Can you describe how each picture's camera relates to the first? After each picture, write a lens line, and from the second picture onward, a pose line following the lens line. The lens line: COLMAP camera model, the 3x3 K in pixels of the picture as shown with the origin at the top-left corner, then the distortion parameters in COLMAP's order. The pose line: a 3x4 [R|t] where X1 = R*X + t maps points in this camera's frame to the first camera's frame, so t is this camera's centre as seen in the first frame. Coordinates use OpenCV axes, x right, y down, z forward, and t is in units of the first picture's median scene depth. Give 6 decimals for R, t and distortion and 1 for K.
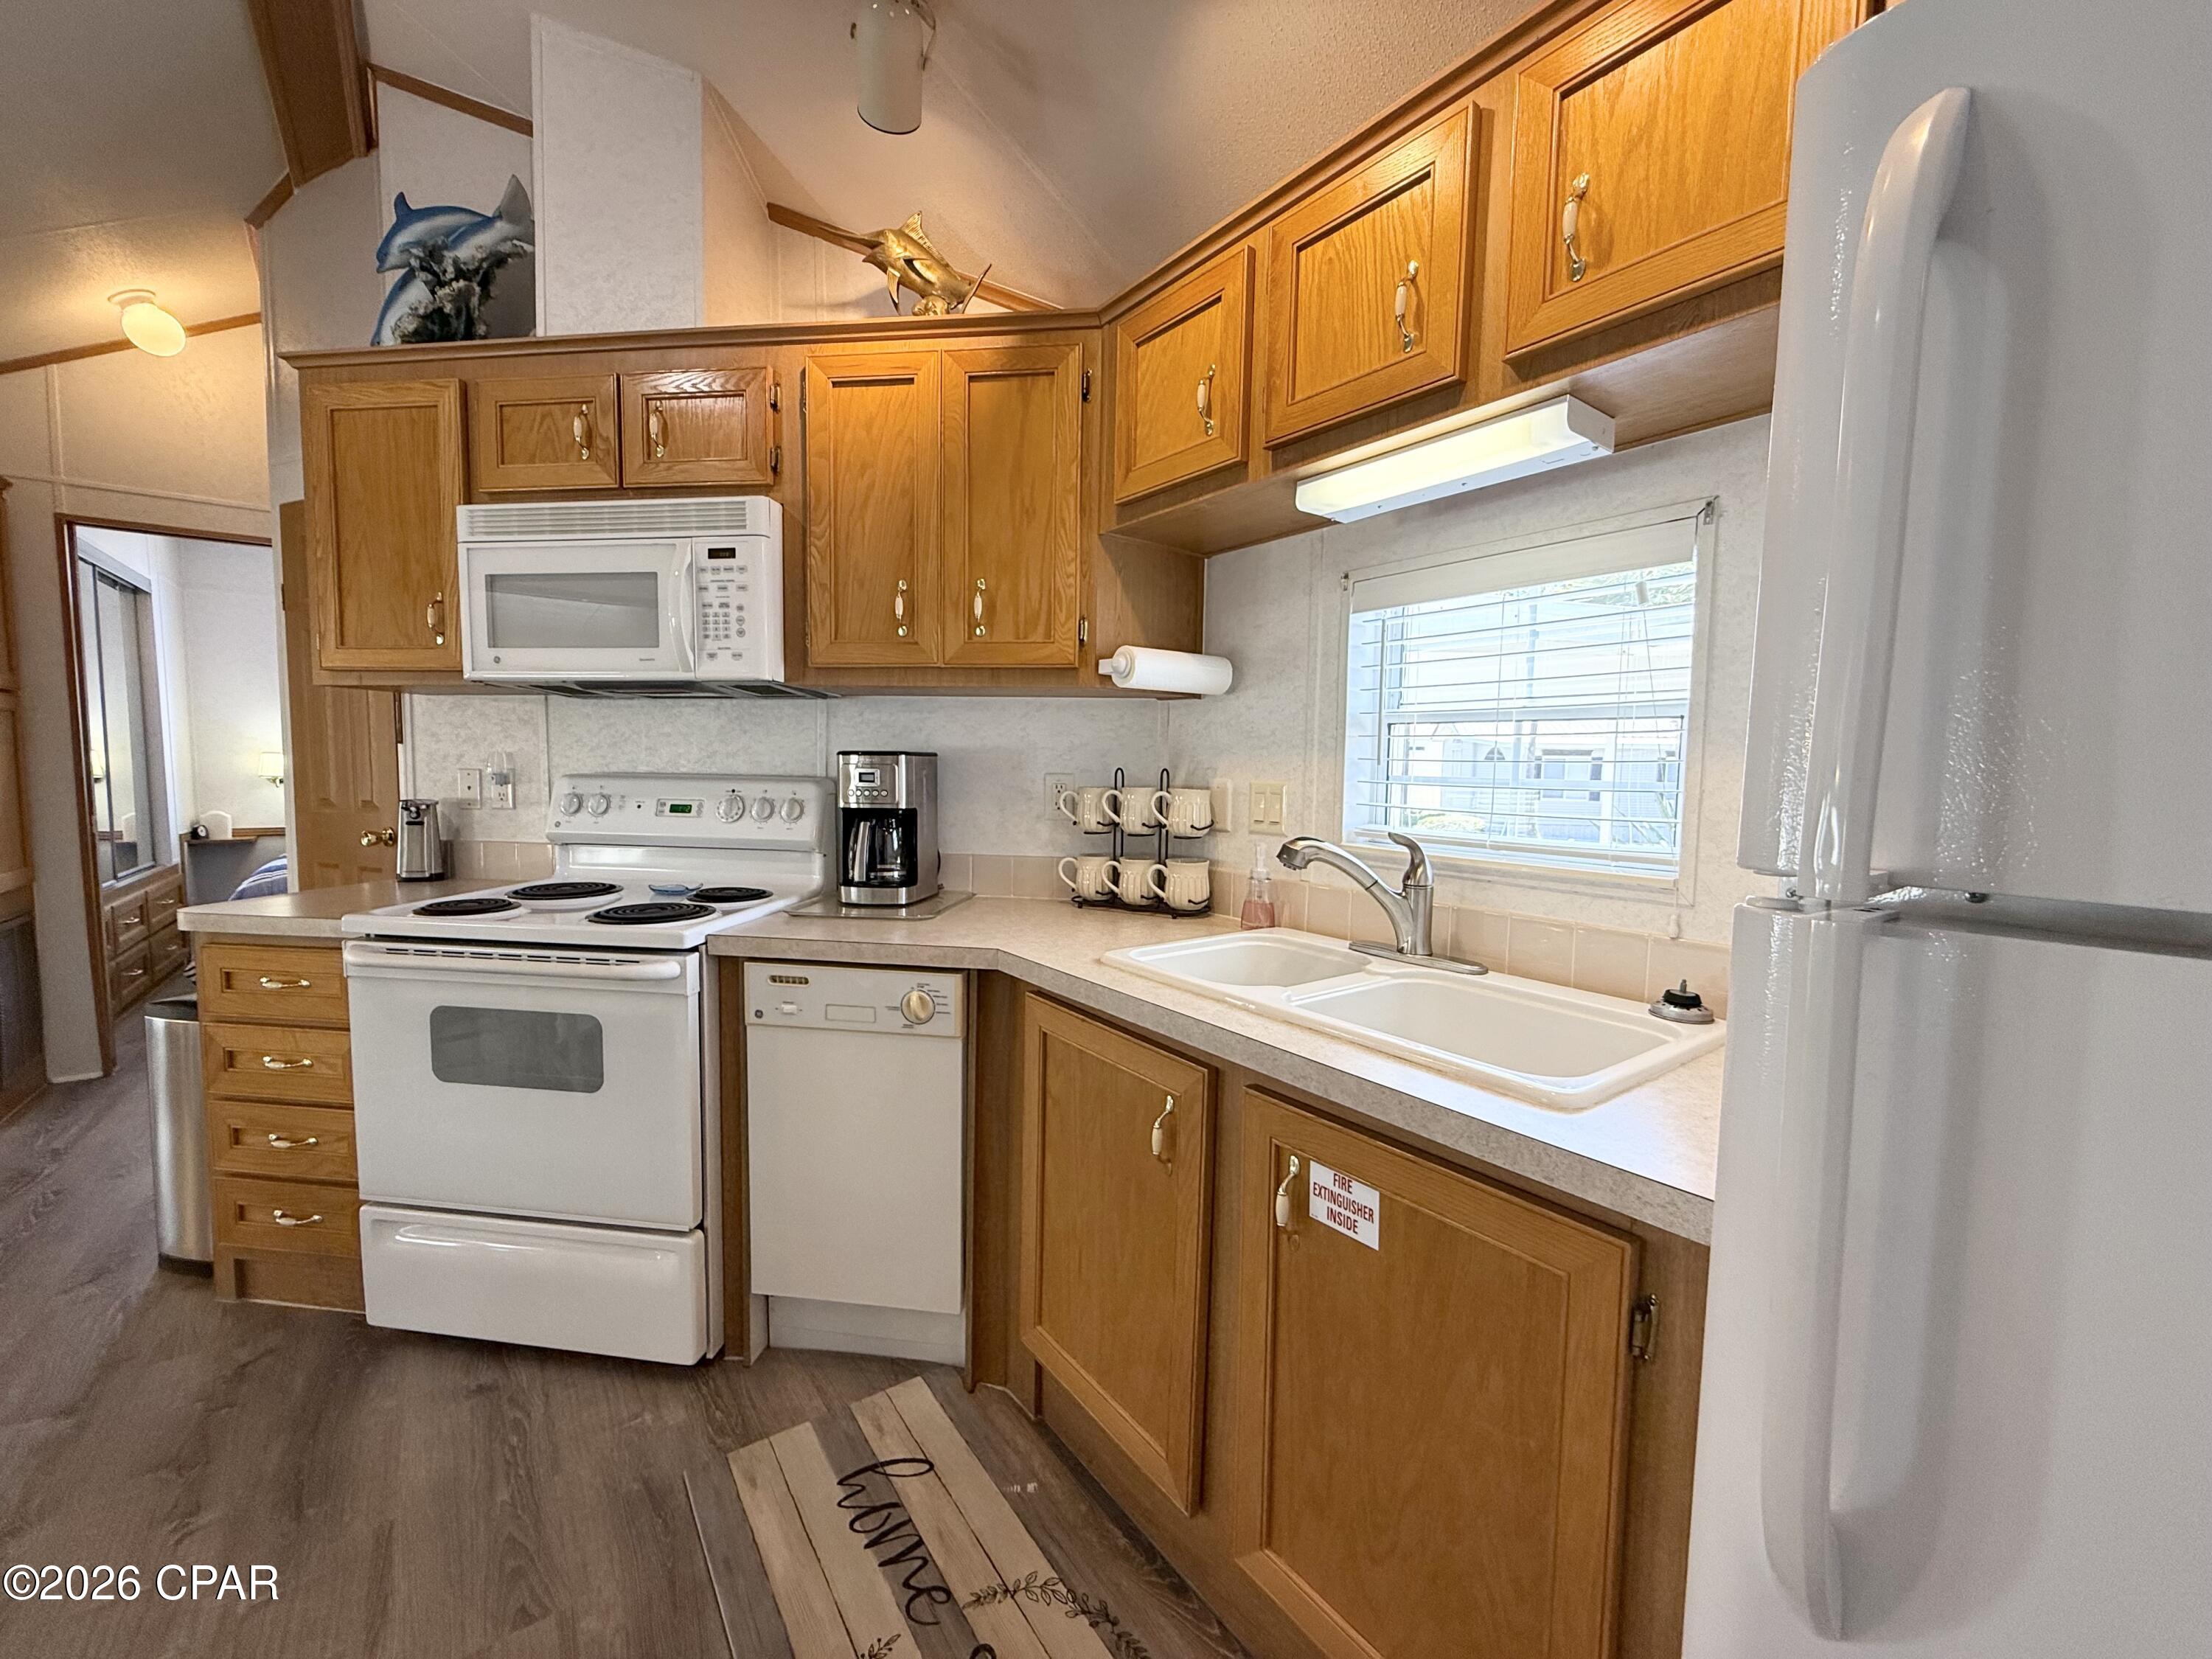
lens RADIAL K [[882.1, 0, 1101.8], [0, 882.1, 827.2], [0, 0, 1]] dist [-0.003965, 0.000934]
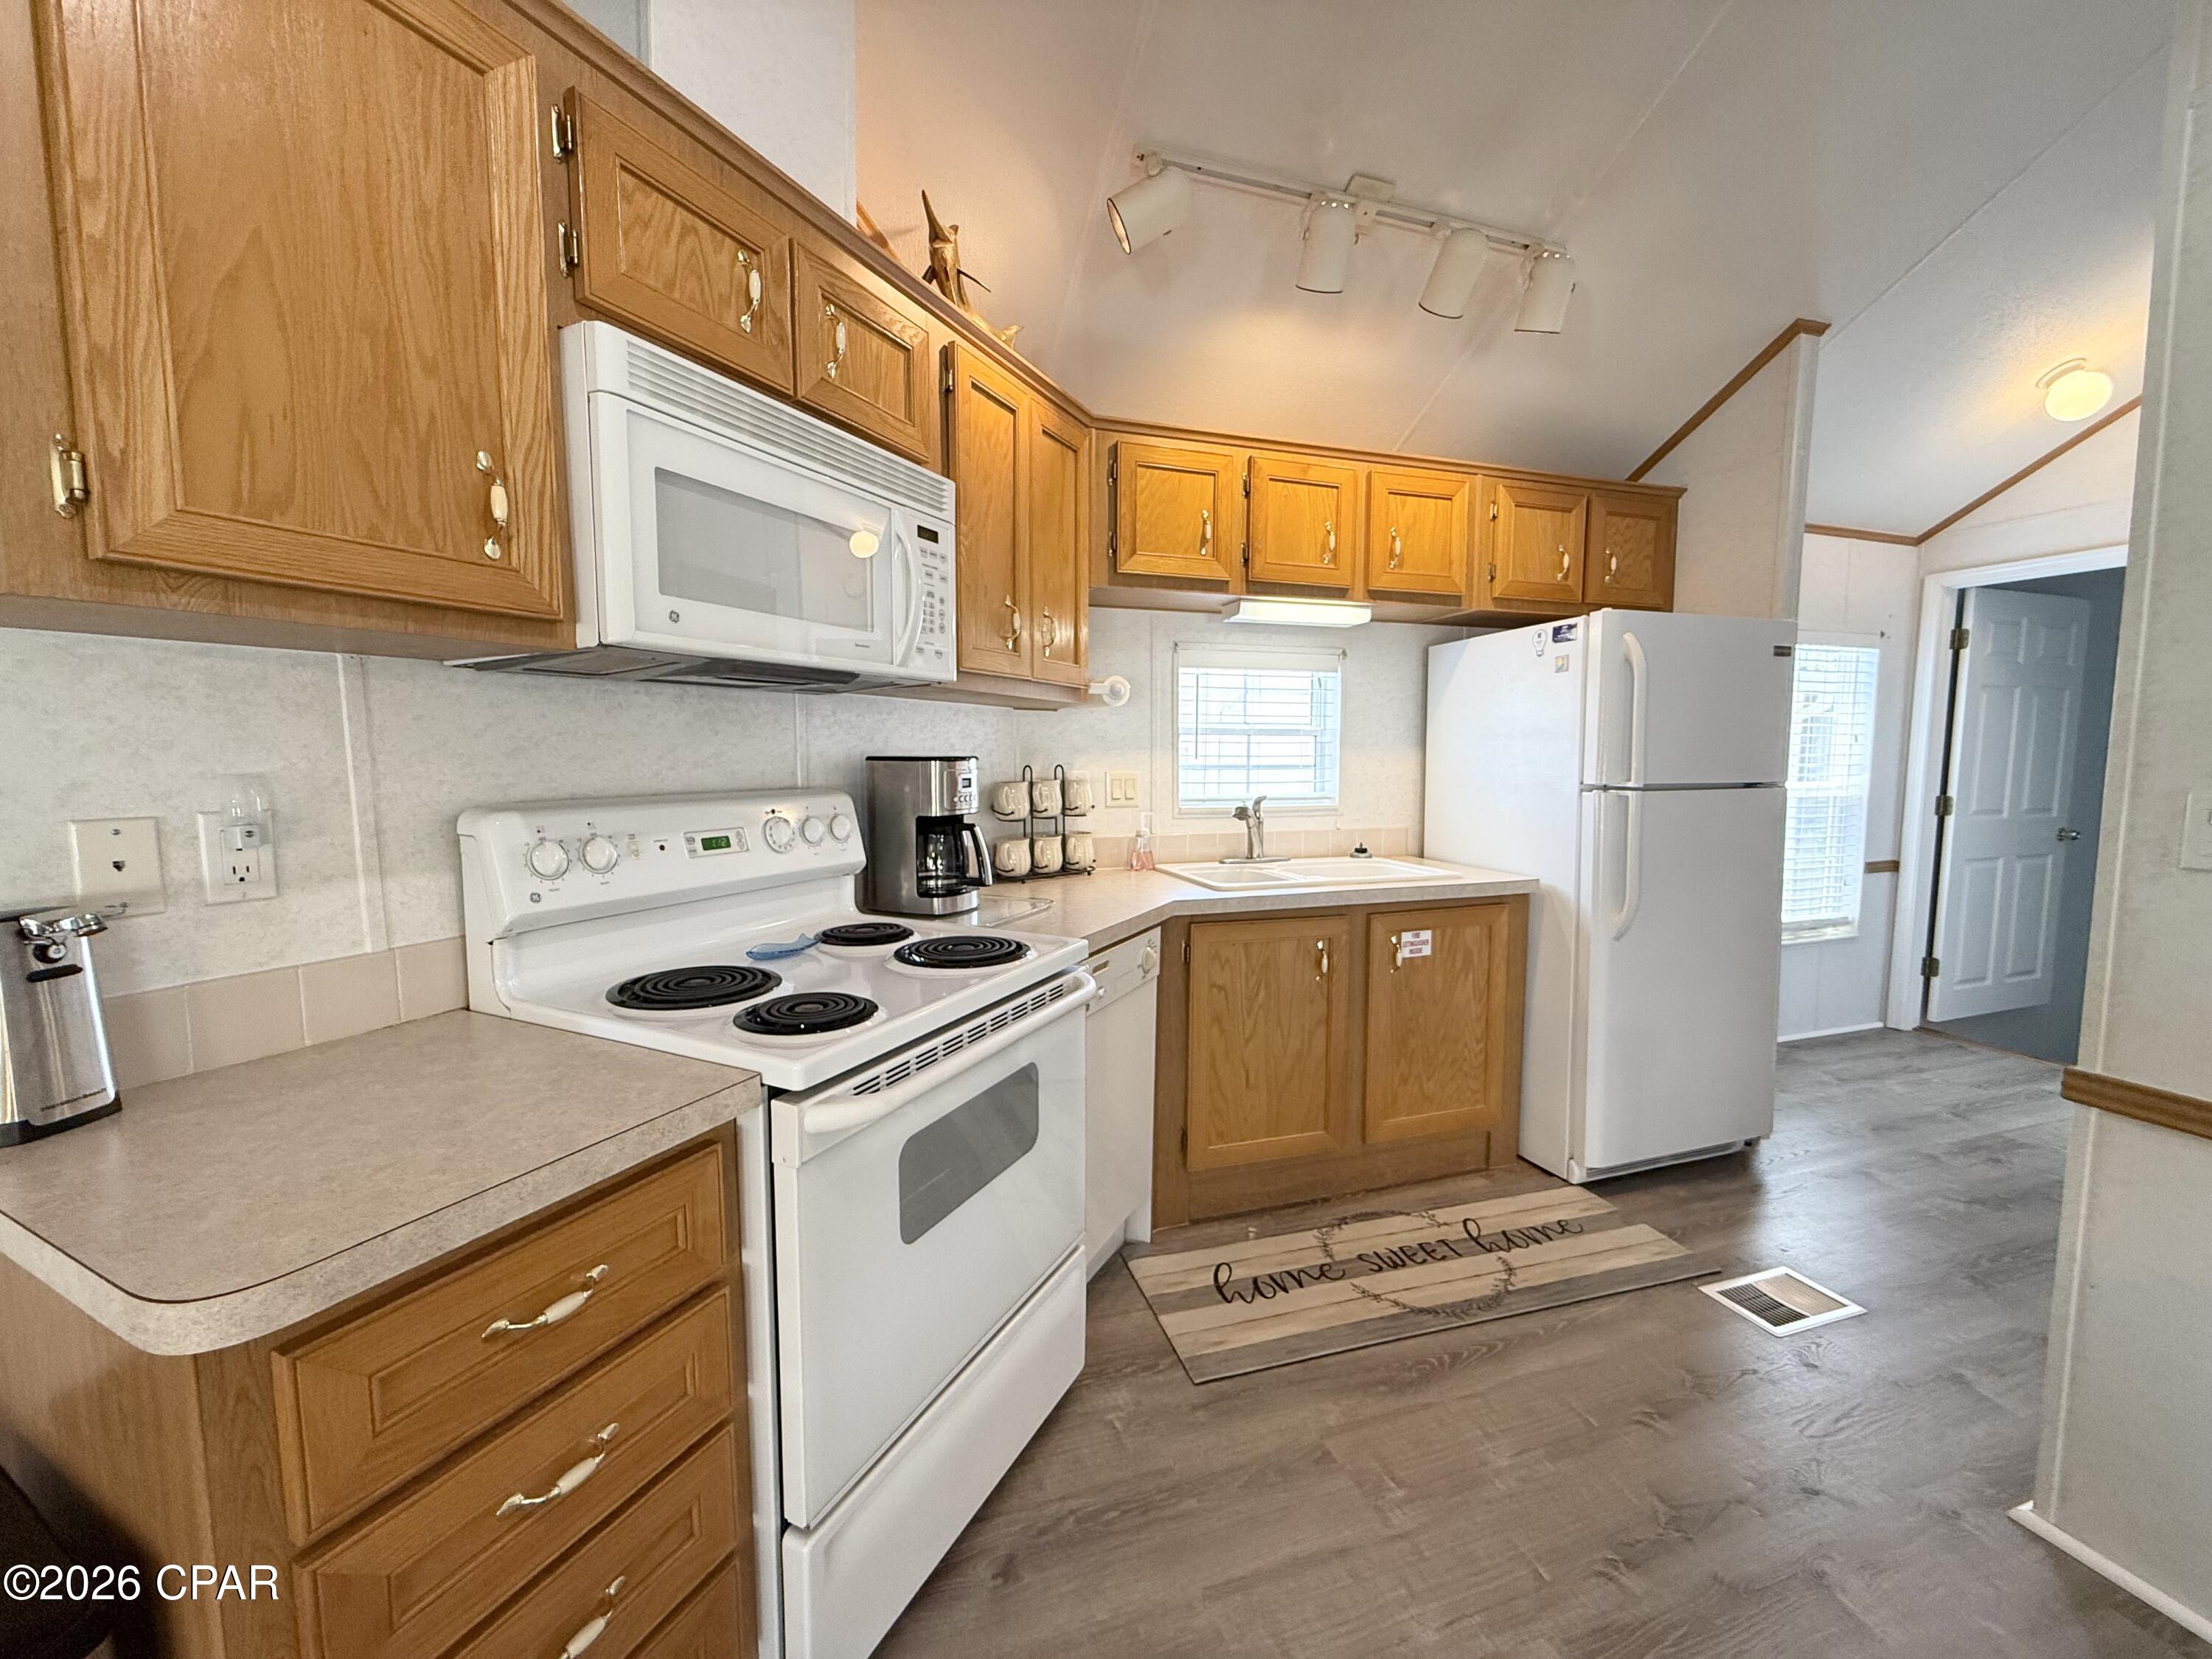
lens RADIAL K [[882.1, 0, 1104.4], [0, 882.1, 827.5], [0, 0, 1]] dist [-0.003965, 0.000934]
pose [[0.310910, -0.098903, 0.945279, -1.231714], [0.073290, 0.994104, 0.079906, -0.078961], [-0.947609, 0.044436, 0.316326, 0.569974]]
